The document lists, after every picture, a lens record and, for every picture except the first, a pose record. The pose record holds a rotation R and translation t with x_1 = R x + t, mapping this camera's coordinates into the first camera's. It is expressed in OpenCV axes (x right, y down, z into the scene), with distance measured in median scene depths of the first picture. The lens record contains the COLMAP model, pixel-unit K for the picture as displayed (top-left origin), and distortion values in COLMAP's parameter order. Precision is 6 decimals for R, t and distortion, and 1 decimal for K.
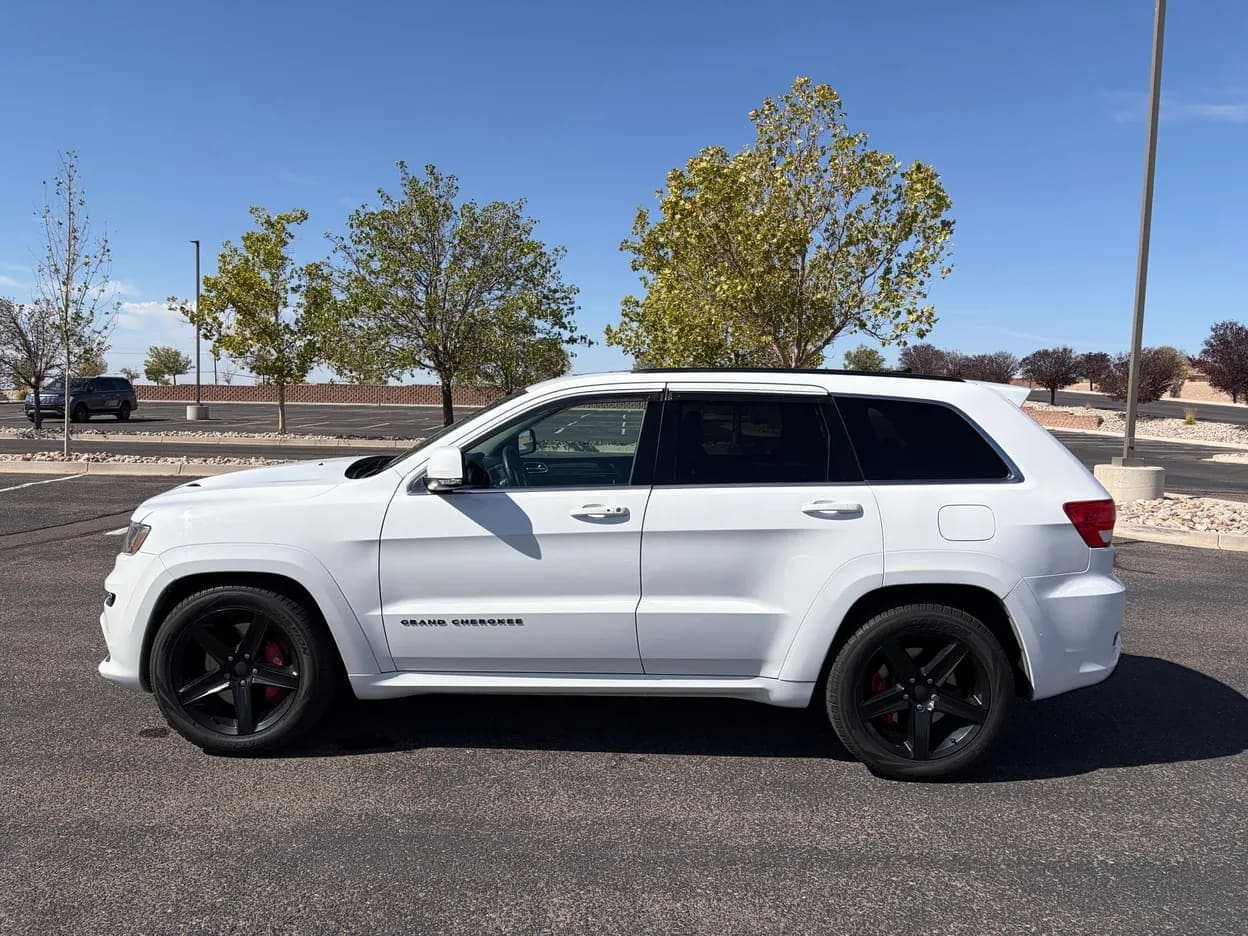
lens RADIAL K [[943.4, 0, 629.0], [0, 943.4, 450.4], [0, 0, 1]] dist [0.032085, -0.000587]
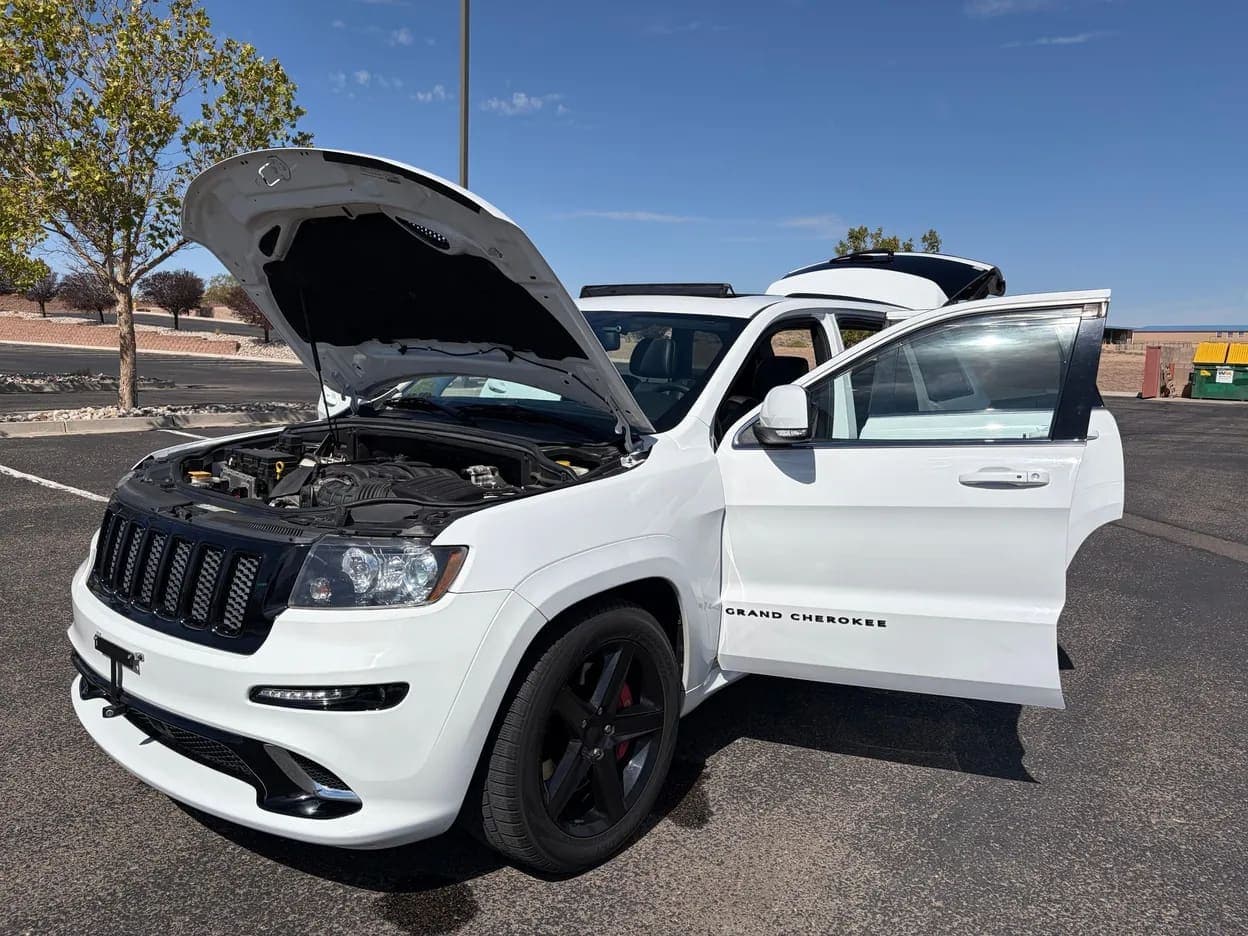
lens RADIAL K [[934.5, 0, 624.4], [0, 934.5, 472.6], [0, 0, 1]] dist [0.026259, -0.000880]
pose [[0.592139, -0.112812, 0.797900, -0.241247], [0.030059, 0.992555, 0.118026, -0.007178], [-0.805275, -0.045904, 0.591122, 0.162692]]
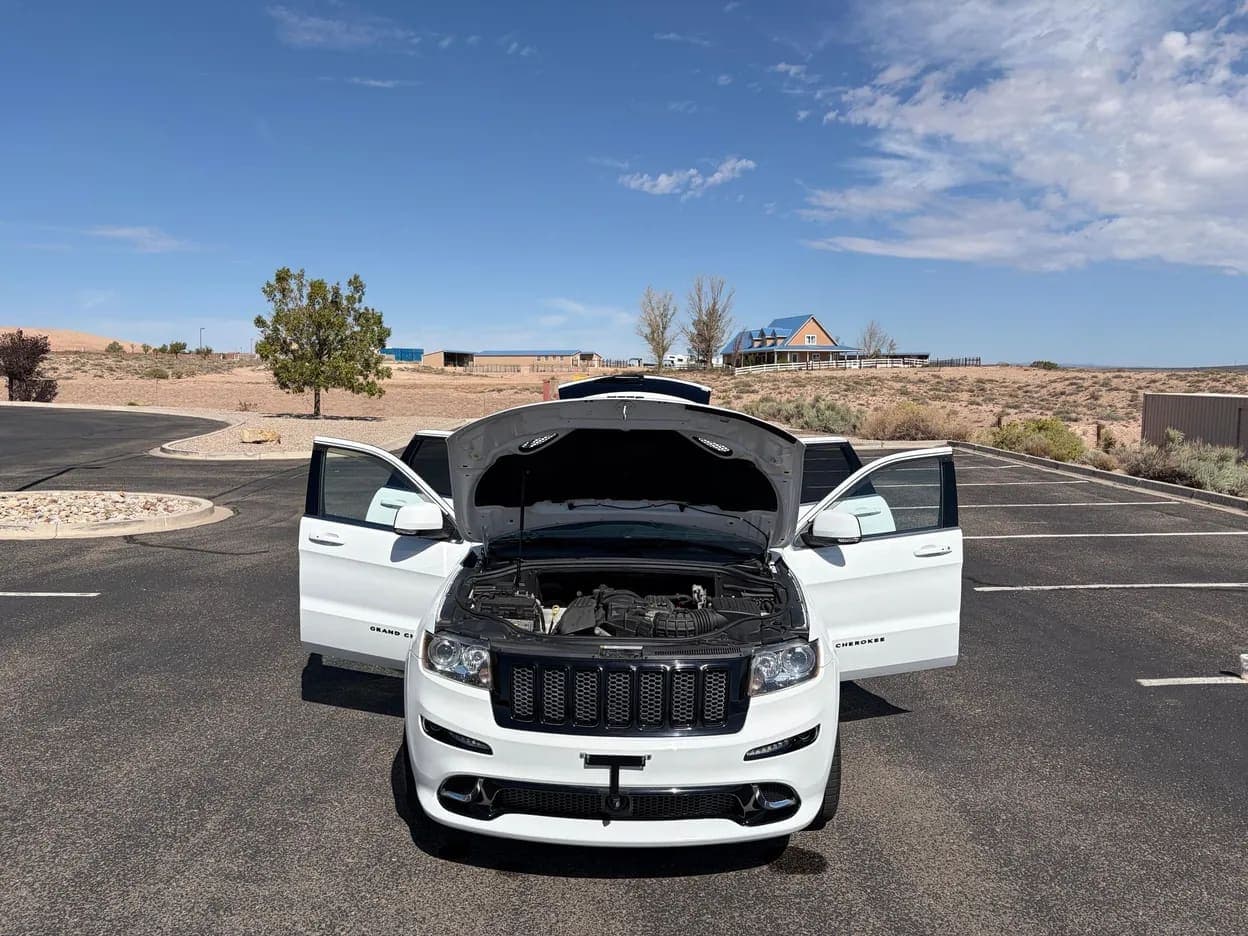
lens RADIAL K [[934.5, 0, 624.4], [0, 934.5, 472.6], [0, 0, 1]] dist [0.026259, -0.000880]
pose [[-0.018562, -0.119665, 0.992641, -0.388704], [0.054139, 0.991235, 0.120508, -0.058172], [-0.998361, 0.055977, -0.011921, 0.327227]]
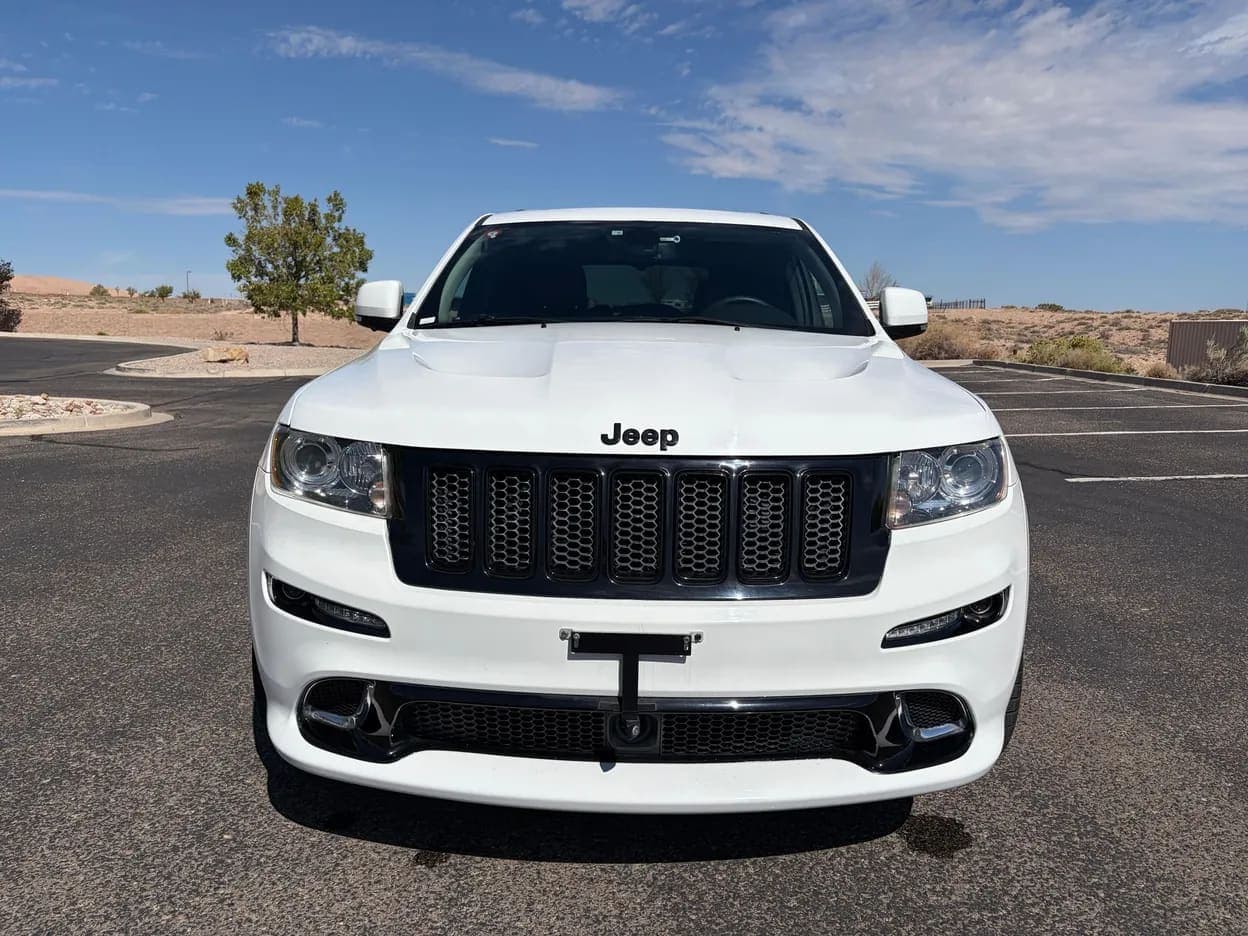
lens RADIAL K [[941.6, 0, 626.9], [0, 941.6, 467.3], [0, 0, 1]] dist [0.060386, -0.063117]
pose [[-0.024710, -0.170008, 0.985133, -0.278310], [0.053278, 0.983809, 0.171116, -0.001237], [-0.998274, 0.056714, -0.015252, 0.331739]]
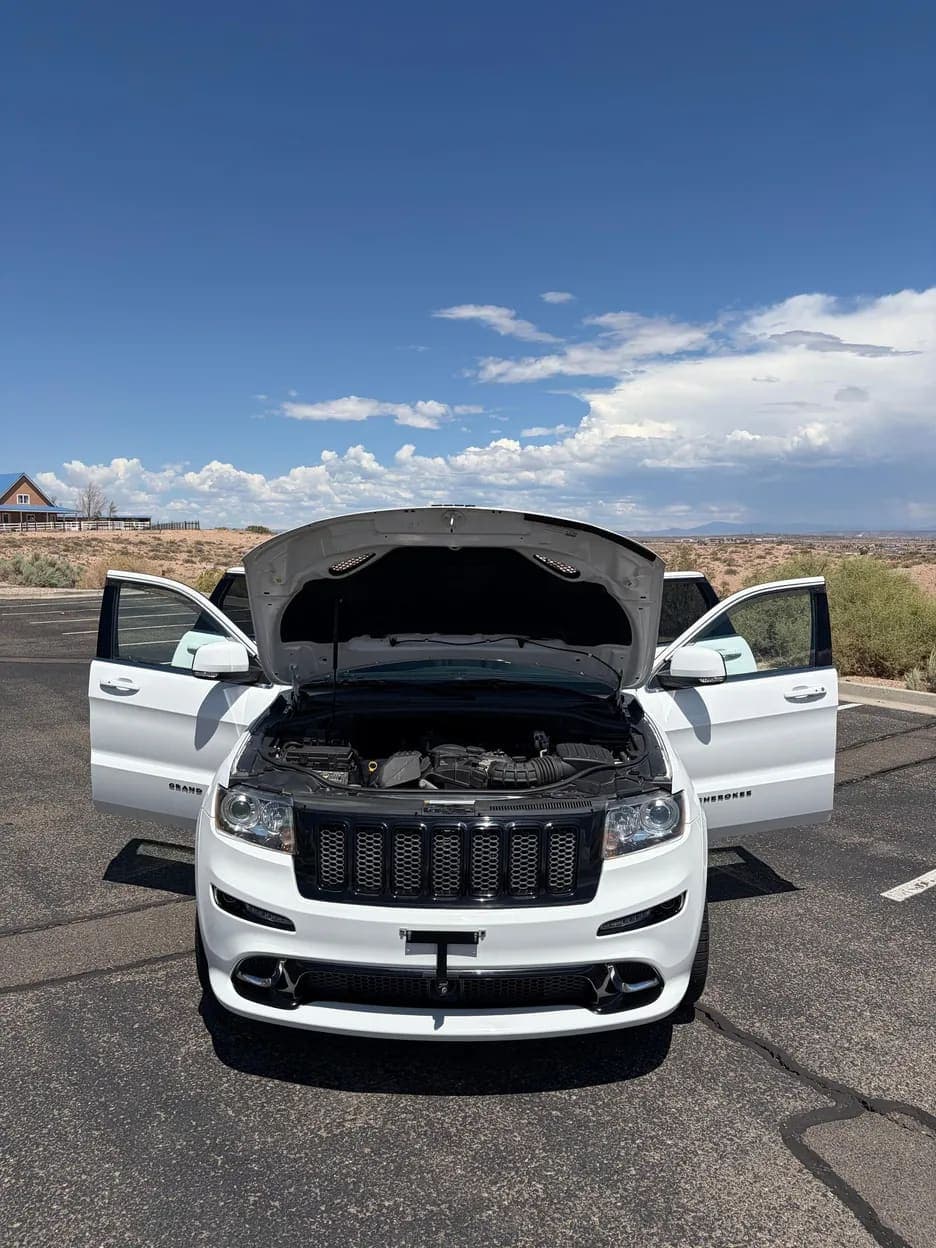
lens RADIAL K [[943.4, 0, 471.7], [0, 943.4, 637.1], [0, 0, 1]] dist [0.032085, -0.000587]
pose [[-0.026456, -0.122210, 0.992152, -0.352735], [0.060412, 0.990489, 0.123616, -0.044589], [-0.997823, 0.063208, -0.018821, 0.324412]]
